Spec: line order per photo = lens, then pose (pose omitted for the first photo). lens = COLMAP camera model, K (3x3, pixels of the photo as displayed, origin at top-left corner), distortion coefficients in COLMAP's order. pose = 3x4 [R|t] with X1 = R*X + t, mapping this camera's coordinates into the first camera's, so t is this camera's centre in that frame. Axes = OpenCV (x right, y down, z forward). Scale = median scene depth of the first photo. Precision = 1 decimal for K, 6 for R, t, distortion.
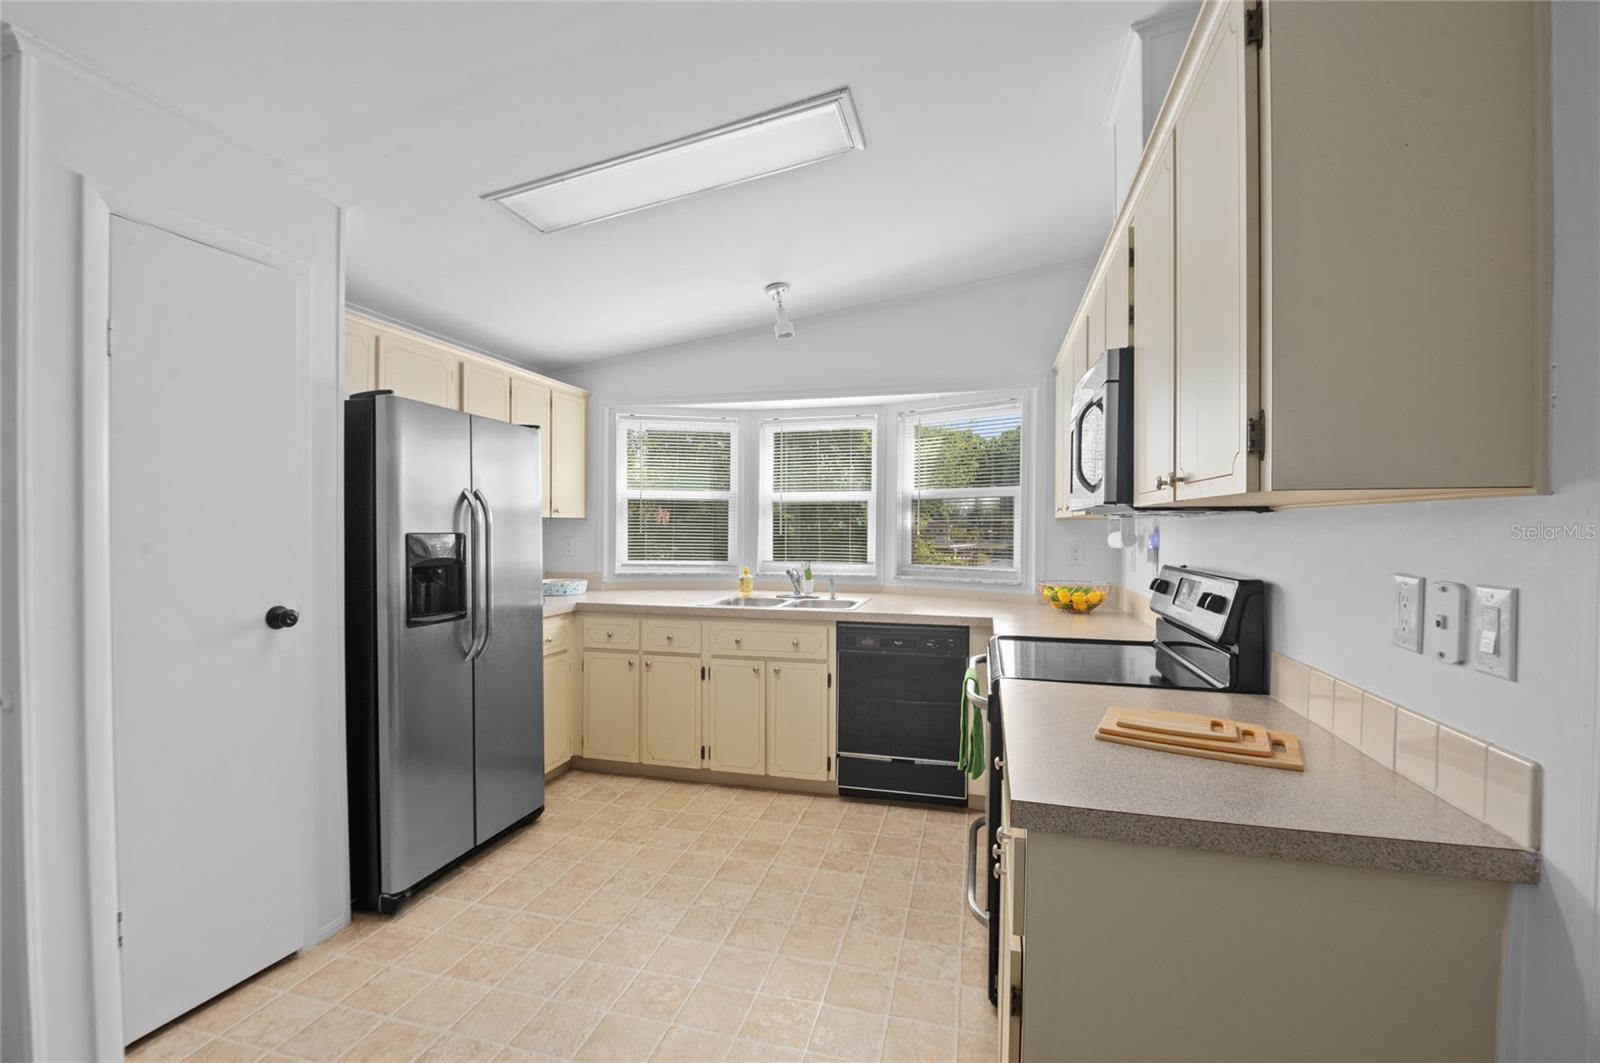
lens RADIAL K [[674.4, 0, 806.7], [0, 674.4, 537.9], [0, 0, 1]] dist [0.004531, -0.000248]
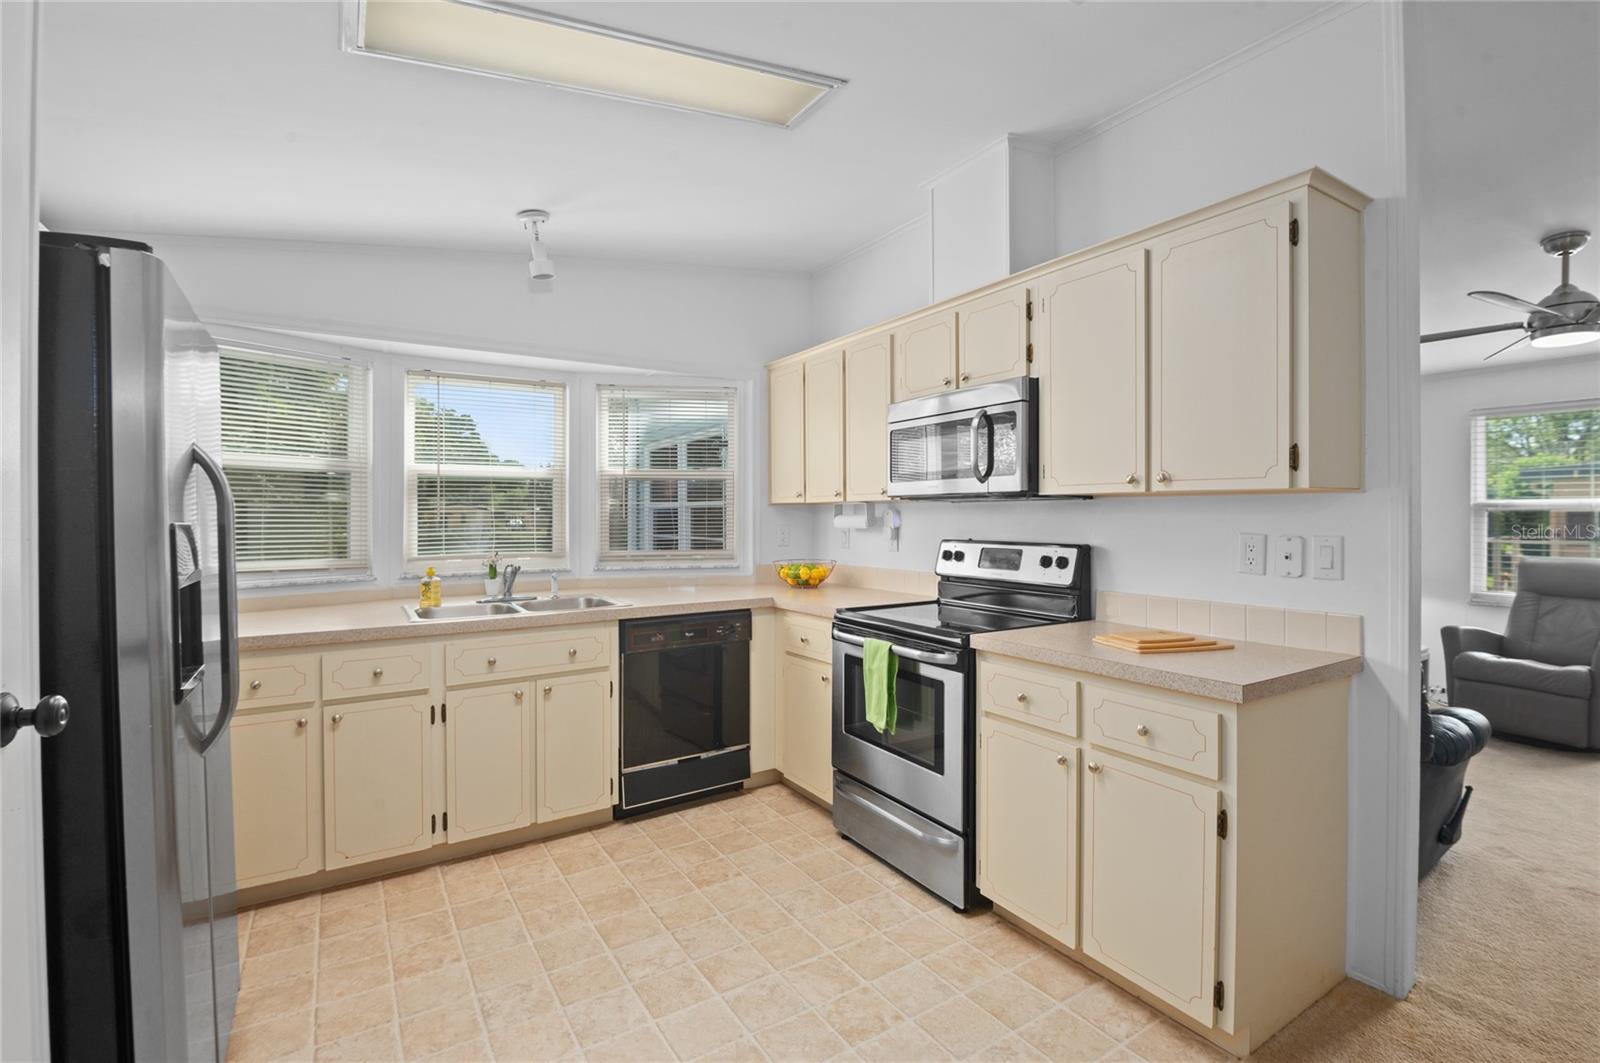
lens RADIAL K [[722.4, 0, 803.2], [0, 722.4, 517.7], [0, 0, 1]] dist [-0.007907, -0.002439]
pose [[0.679067, -0.009828, 0.734011, -0.476393], [0.017087, 0.999851, -0.002420, -0.002079], [-0.733878, 0.014185, 0.679134, 0.190419]]
